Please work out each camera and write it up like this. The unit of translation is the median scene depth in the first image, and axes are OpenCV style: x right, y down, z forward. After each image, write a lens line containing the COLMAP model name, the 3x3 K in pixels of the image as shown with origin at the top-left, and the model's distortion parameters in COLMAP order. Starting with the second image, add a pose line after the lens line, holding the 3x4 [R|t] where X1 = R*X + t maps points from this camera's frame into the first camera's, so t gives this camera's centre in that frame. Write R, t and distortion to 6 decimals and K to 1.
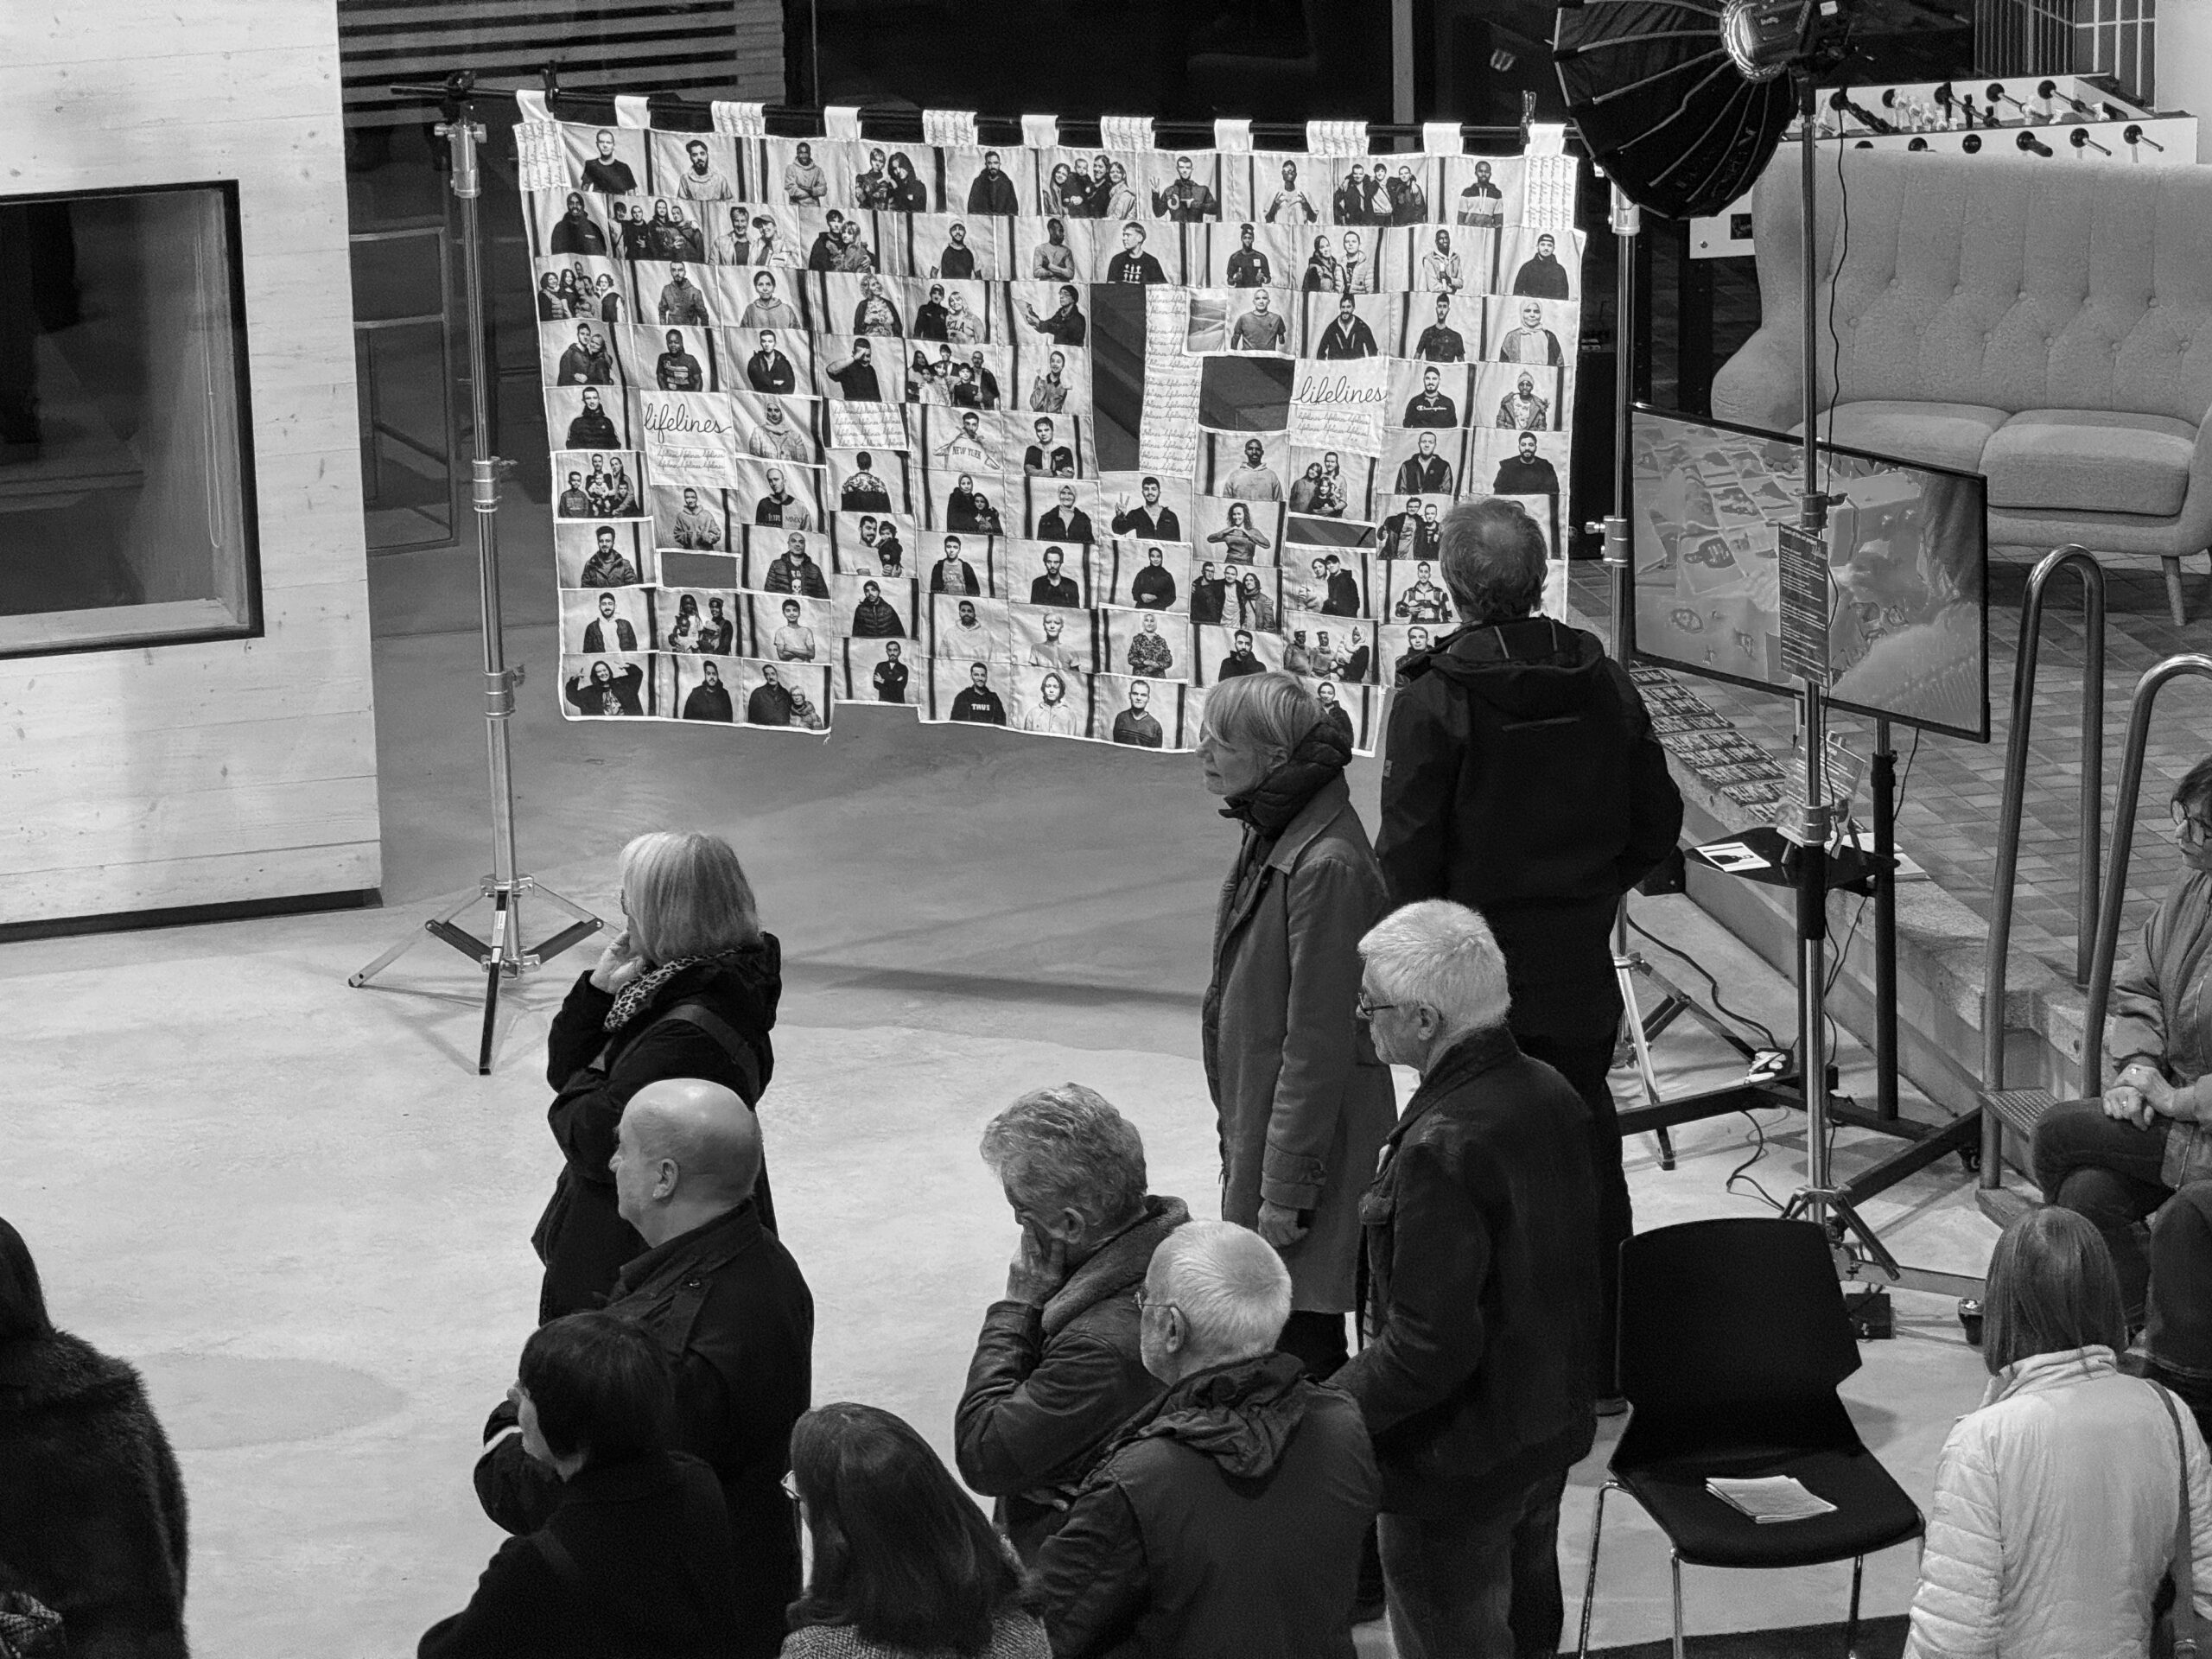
lens RADIAL K [[7656.7, 0, 1061.1], [0, 7656.7, 827.2], [0, 0, 1]] dist [0.250304, 0.000000]
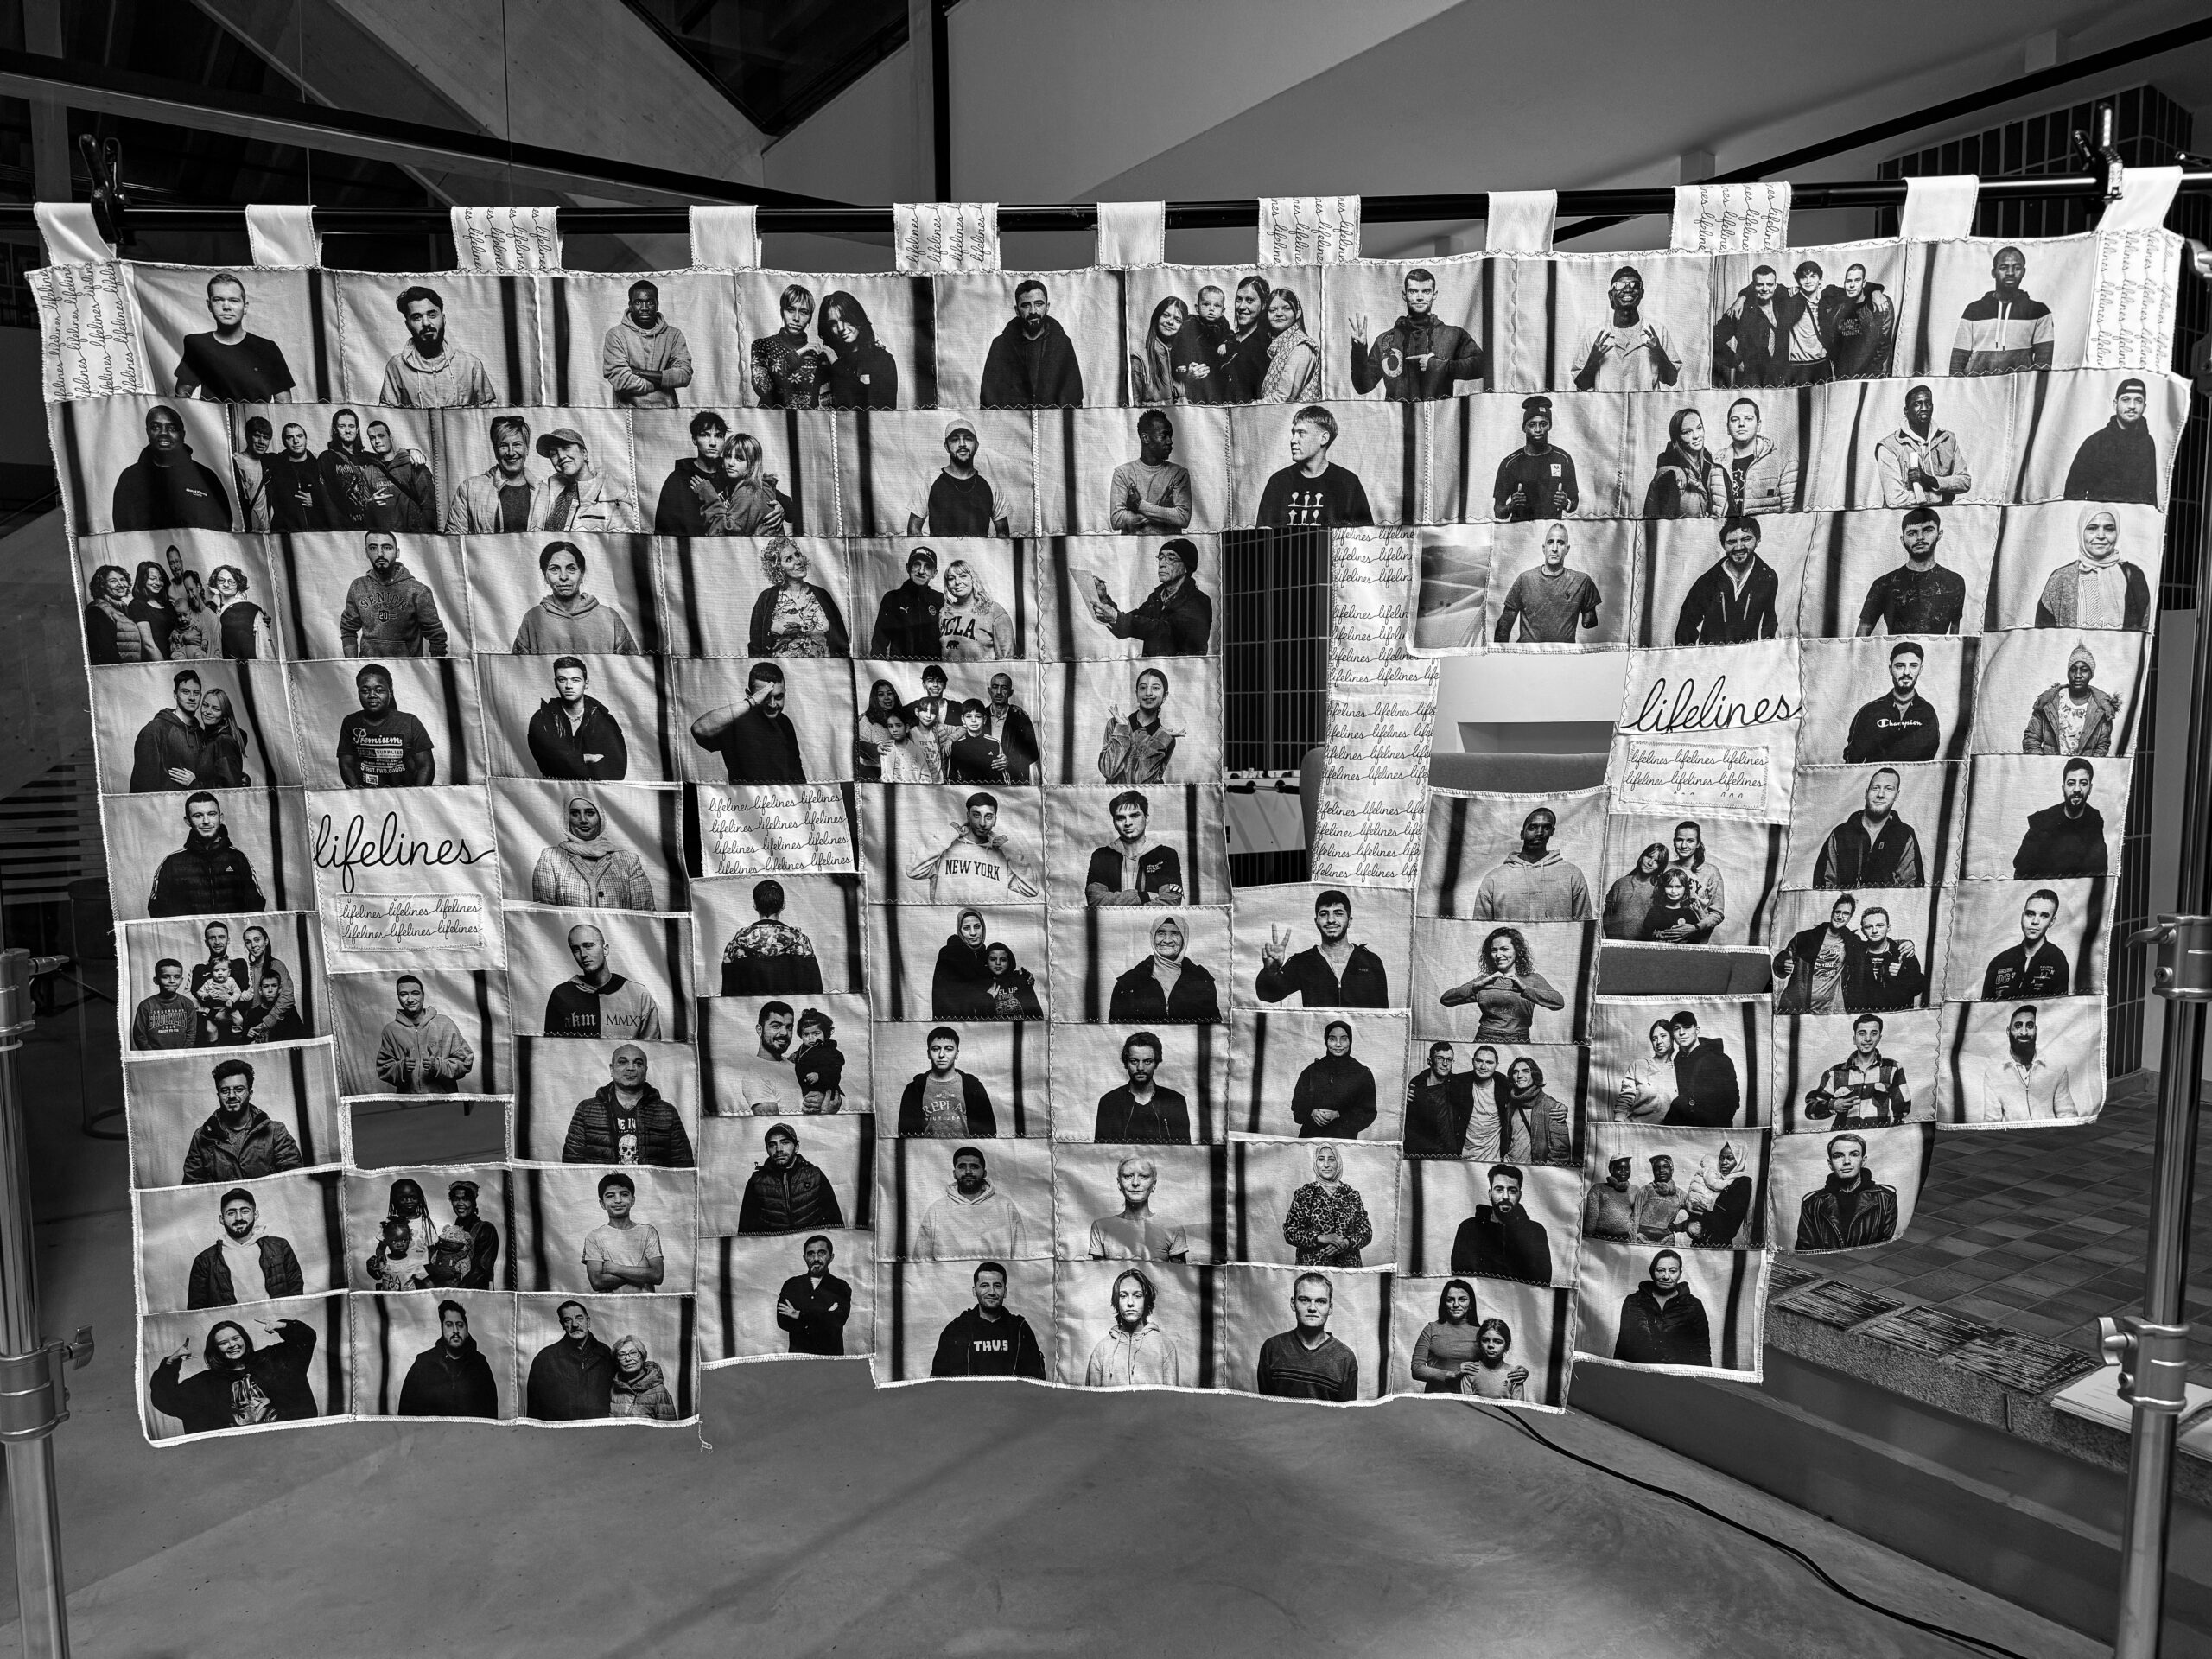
lens RADIAL K [[1528.7, 0, 1109.2], [0, 1528.7, 838.0], [0, 0, 1]] dist [0.074484, -0.102191]
pose [[0.938965, -0.012739, 0.343777, -0.040330], [0.080687, 0.979594, -0.184082, -0.030532], [-0.334417, 0.200584, 0.920832, 0.898798]]
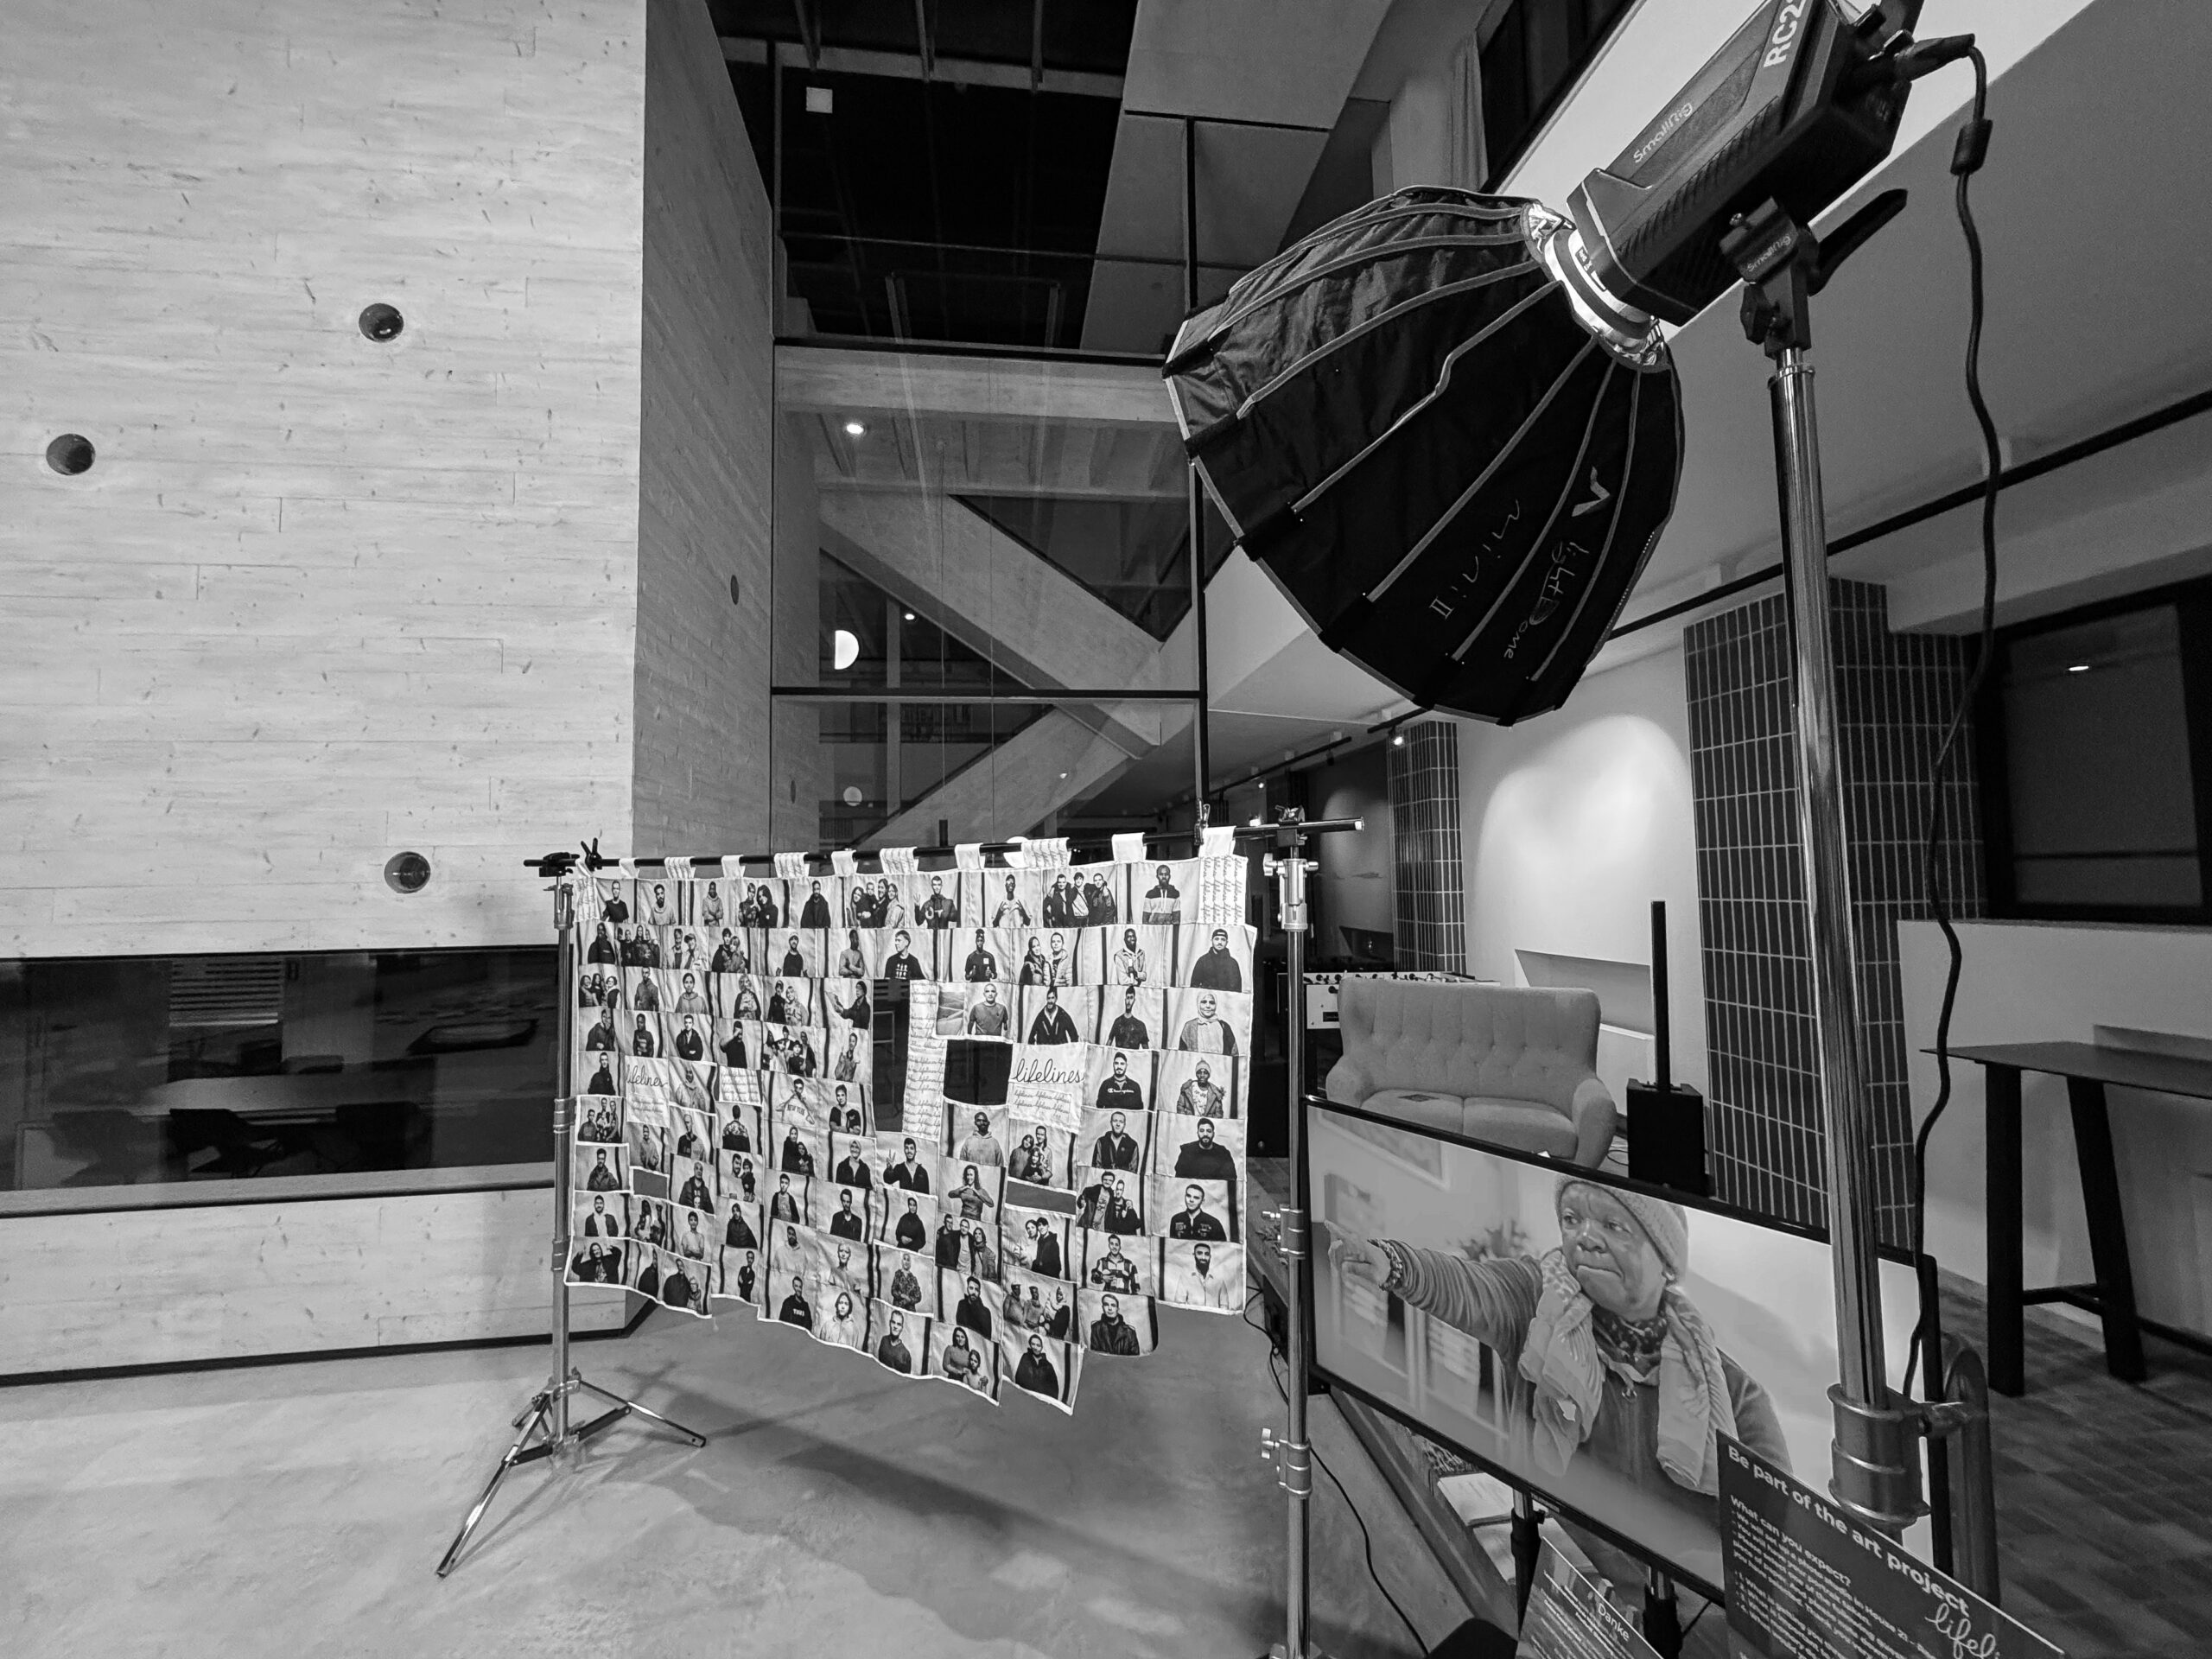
lens RADIAL K [[880.1, 0, 1106.6], [0, 880.1, 827.2], [0, 0, 1]] dist [-0.002032, -0.001900]
pose [[0.992790, 0.003863, -0.119808, 0.060087], [-0.042554, 0.945739, -0.322128, -0.048515], [0.112063, 0.324903, 0.939084, 0.847023]]
